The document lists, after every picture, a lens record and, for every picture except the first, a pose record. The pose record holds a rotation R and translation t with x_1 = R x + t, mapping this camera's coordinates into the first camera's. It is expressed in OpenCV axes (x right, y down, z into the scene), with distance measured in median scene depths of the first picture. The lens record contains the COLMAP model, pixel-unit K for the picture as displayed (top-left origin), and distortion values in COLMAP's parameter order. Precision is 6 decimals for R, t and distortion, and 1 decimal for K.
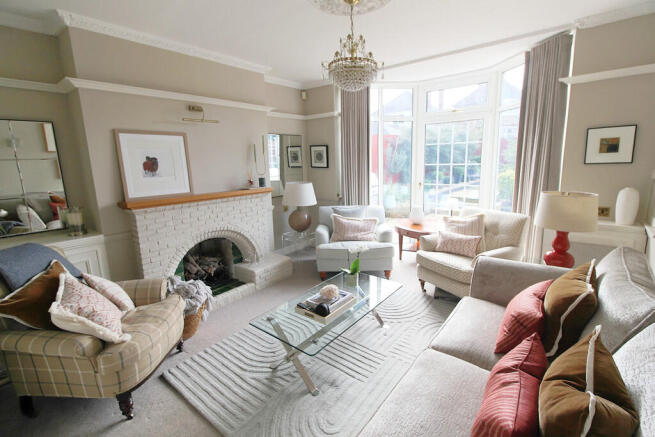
lens RADIAL K [[300.5, 0, 322.6], [0, 300.5, 212.9], [0, 0, 1]] dist [-0.004357, -0.000150]
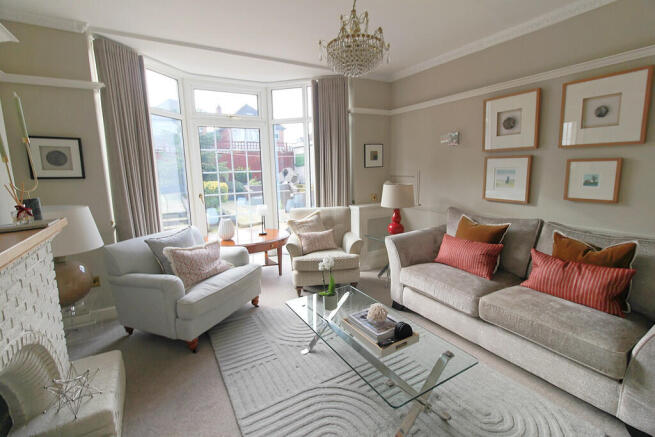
lens RADIAL K [[300.5, 0, 325.8], [0, 300.5, 220.0], [0, 0, 1]] dist [-0.004357, -0.000150]
pose [[0.332943, -0.141949, 0.932201, -0.523616], [0.180814, 0.979870, 0.084629, -0.055896], [-0.925449, 0.140378, 0.351908, 0.562144]]
